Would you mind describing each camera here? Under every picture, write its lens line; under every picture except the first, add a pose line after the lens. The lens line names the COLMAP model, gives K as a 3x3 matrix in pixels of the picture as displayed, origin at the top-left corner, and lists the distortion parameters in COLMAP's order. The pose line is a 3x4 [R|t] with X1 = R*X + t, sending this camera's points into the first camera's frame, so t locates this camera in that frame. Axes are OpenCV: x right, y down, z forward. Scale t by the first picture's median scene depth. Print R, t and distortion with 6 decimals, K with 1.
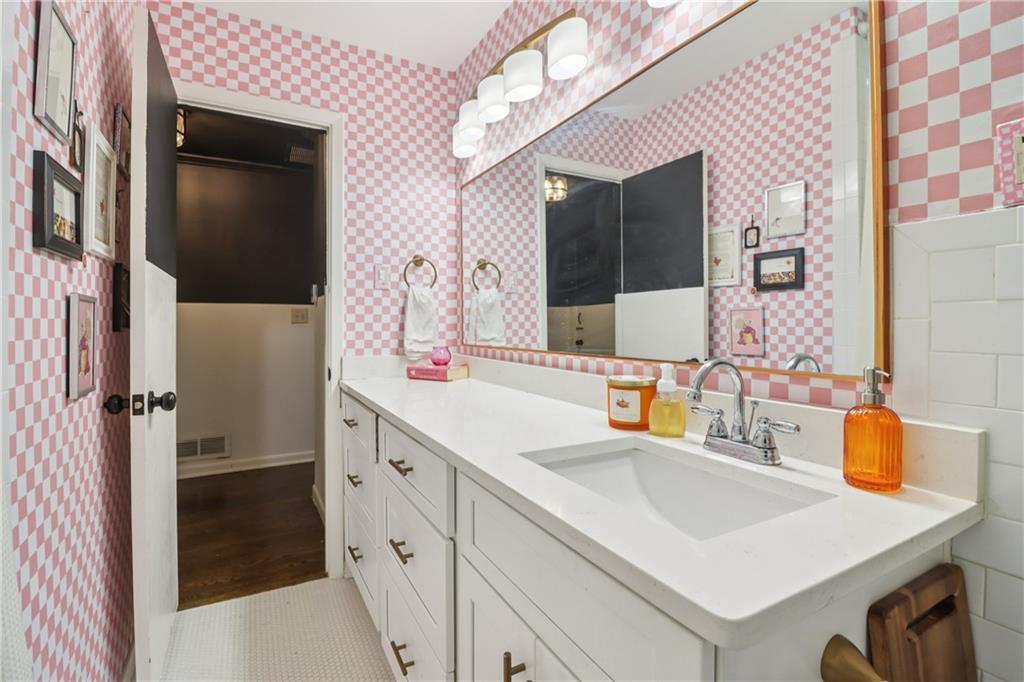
lens RADIAL K [[478.1, 0, 512.7], [0, 478.1, 333.3], [0, 0, 1]] dist [-0.010661, -0.000297]
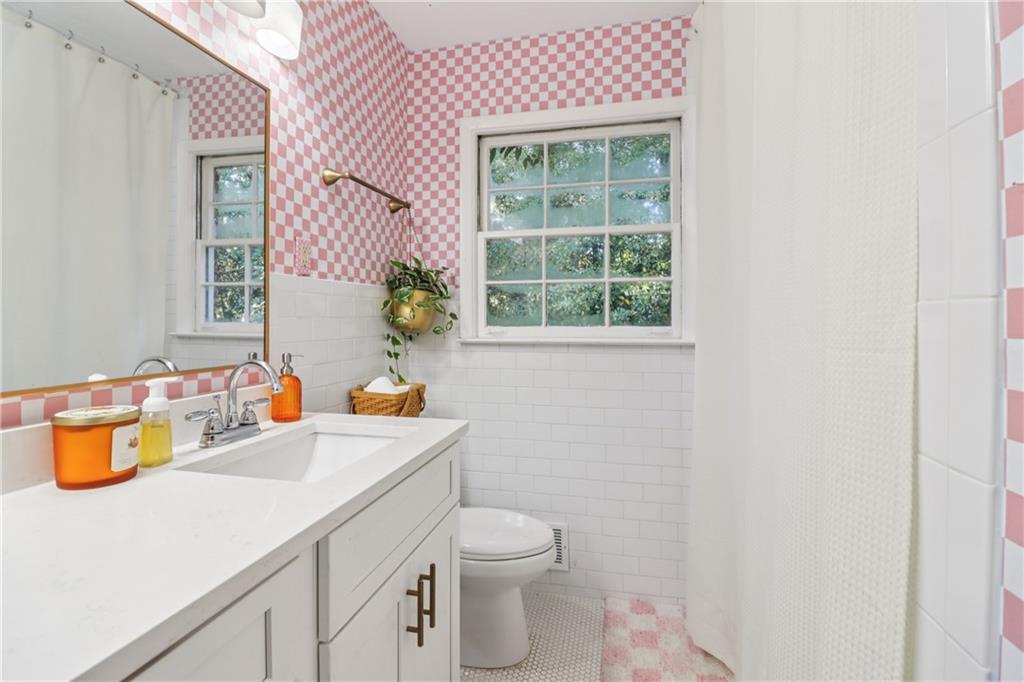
lens RADIAL K [[478.1, 0, 512.7], [0, 478.1, 333.3], [0, 0, 1]] dist [-0.010661, -0.000297]
pose [[-0.740187, -0.018234, 0.672154, -0.388626], [0.011134, 0.999163, 0.039366, -0.023954], [-0.672309, 0.036622, -0.739364, 0.641694]]
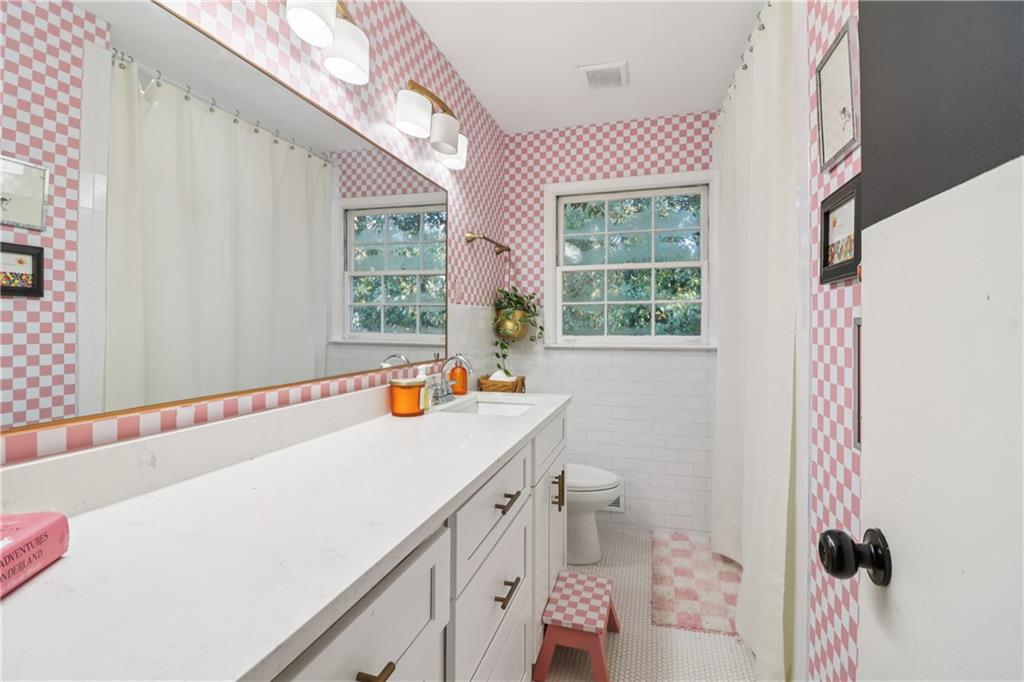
lens RADIAL K [[473.2, 0, 512.0], [0, 473.2, 341.0], [0, 0, 1]] dist [-0.000100, -0.000293]
pose [[-0.698020, -0.021077, 0.715768, -0.557931], [0.012504, 0.999056, 0.041612, -0.043700], [-0.715969, 0.037996, -0.697097, 1.016103]]
